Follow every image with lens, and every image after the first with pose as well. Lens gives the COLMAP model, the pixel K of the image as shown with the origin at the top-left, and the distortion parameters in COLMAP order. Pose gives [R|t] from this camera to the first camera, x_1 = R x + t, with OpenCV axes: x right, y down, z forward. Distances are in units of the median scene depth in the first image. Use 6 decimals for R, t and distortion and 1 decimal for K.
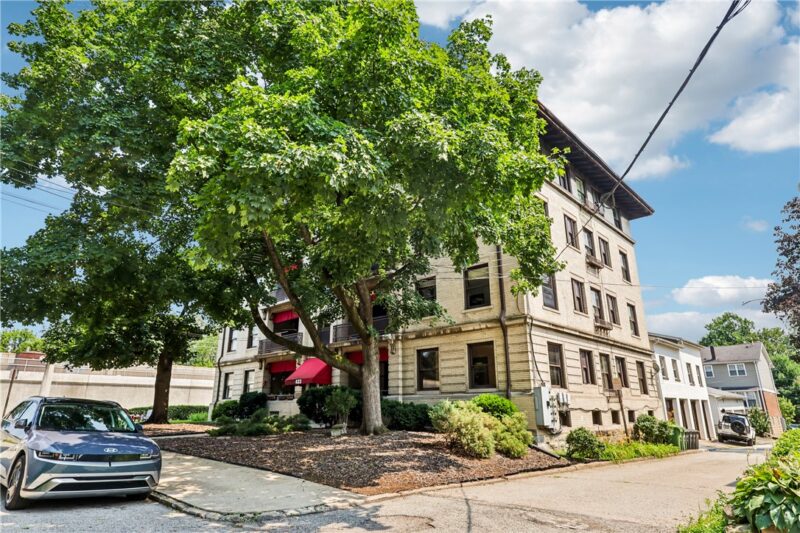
lens RADIAL K [[462.4, 0, 400.0], [0, 462.4, 266.5], [0, 0, 1]] dist [0.000982, -0.000080]
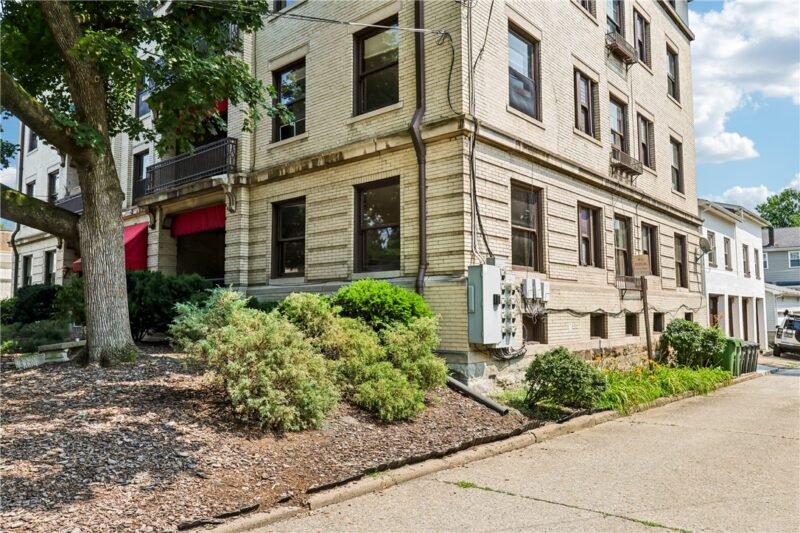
lens RADIAL K [[579.3, 0, 400.0], [0, 579.3, 266.5], [0, 0, 1]] dist [-0.001455, 0.002249]
pose [[0.999182, 0.001342, 0.040421, 0.166559], [-0.010203, 0.975485, 0.219829, 0.112808], [-0.039135, -0.220062, 0.974701, 0.364597]]
